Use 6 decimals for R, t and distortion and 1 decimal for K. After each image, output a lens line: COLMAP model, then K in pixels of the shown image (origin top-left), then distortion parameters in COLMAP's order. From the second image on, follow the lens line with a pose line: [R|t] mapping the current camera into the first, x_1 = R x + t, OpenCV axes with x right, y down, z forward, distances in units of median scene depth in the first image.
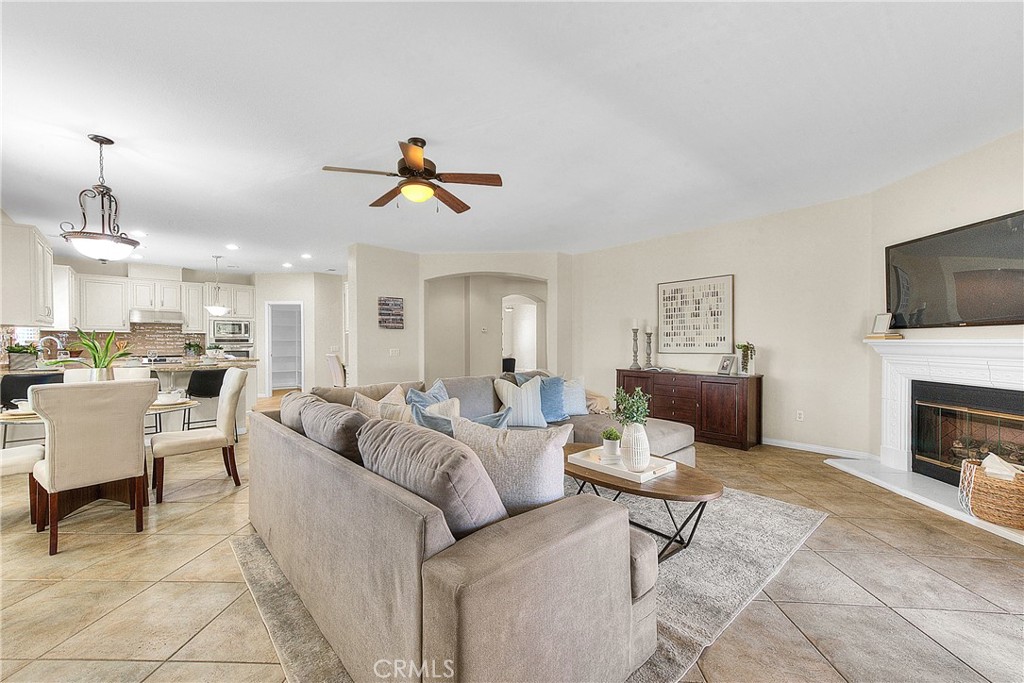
lens RADIAL K [[411.9, 0, 503.1], [0, 411.9, 349.9], [0, 0, 1]] dist [0.005782, -0.000937]
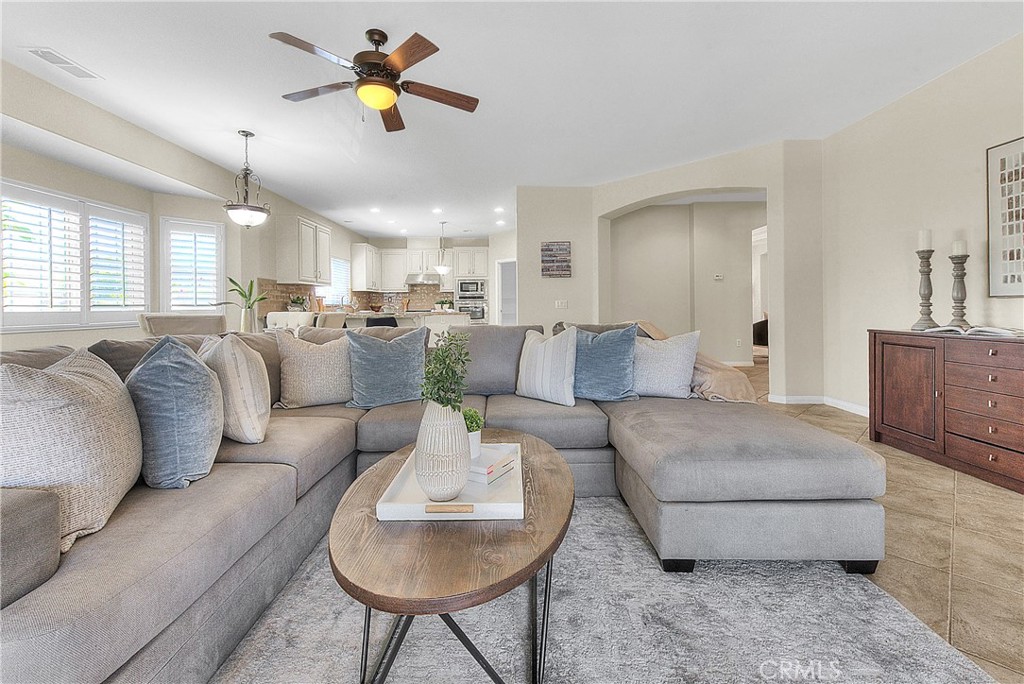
lens RADIAL K [[436.0, 0, 512.0], [0, 436.0, 305.8], [0, 0, 1]] dist [0.020276, -0.000054]
pose [[0.761939, -0.007691, -0.647603, 0.296034], [-0.002004, 0.999897, -0.014233, 0.025683], [0.647646, 0.012143, 0.761845, 0.273489]]
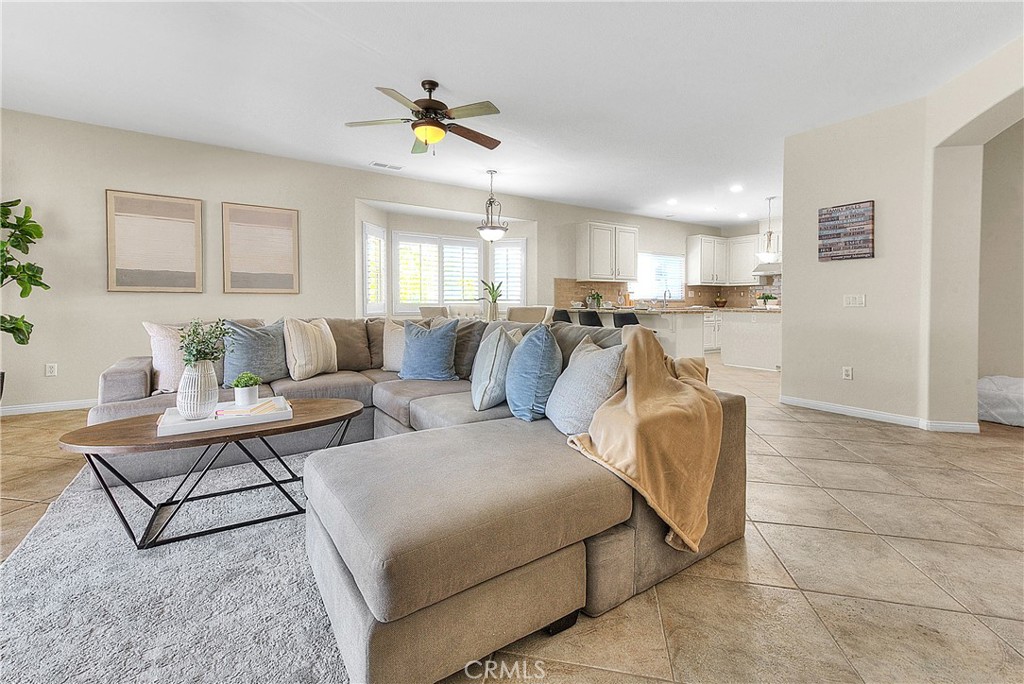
lens RADIAL K [[436.0, 0, 504.3], [0, 436.0, 302.8], [0, 0, 1]] dist [0.020276, -0.000054]
pose [[-0.122753, 0.000145, -0.992437, 0.454577], [-0.018104, 0.999833, 0.002386, 0.018361], [0.992272, 0.018260, -0.122730, 0.705094]]
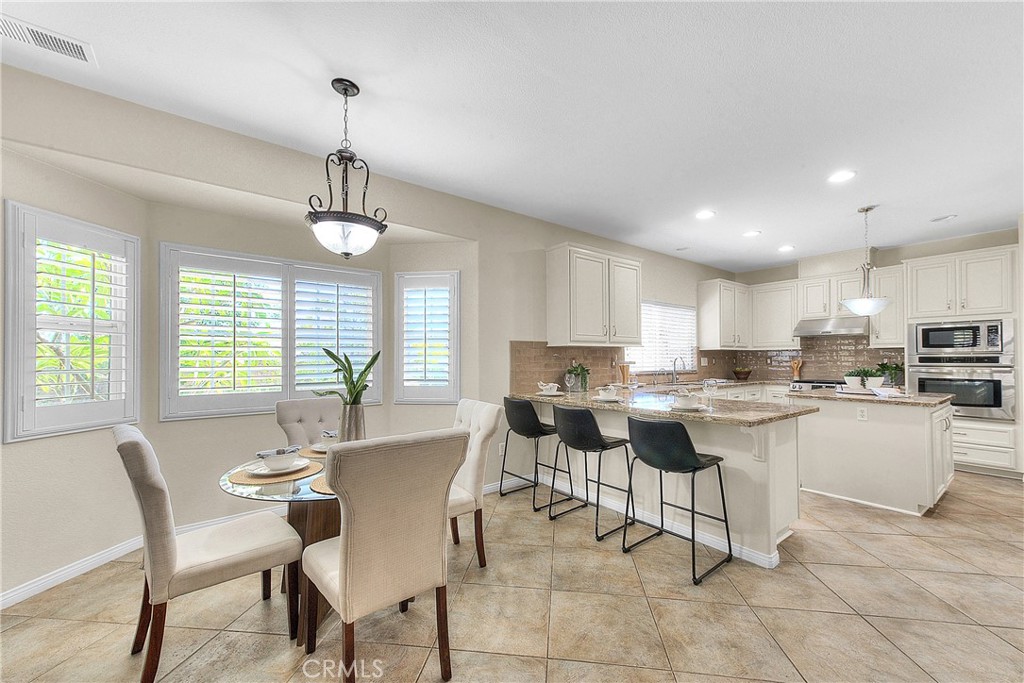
lens RADIAL K [[411.9, 0, 500.3], [0, 411.9, 354.5], [0, 0, 1]] dist [0.005782, -0.000937]
pose [[-0.063443, -0.018104, -0.997821, -0.156742], [-0.012285, 0.999774, -0.017358, -0.020219], [0.997910, 0.011157, -0.063651, 0.721682]]
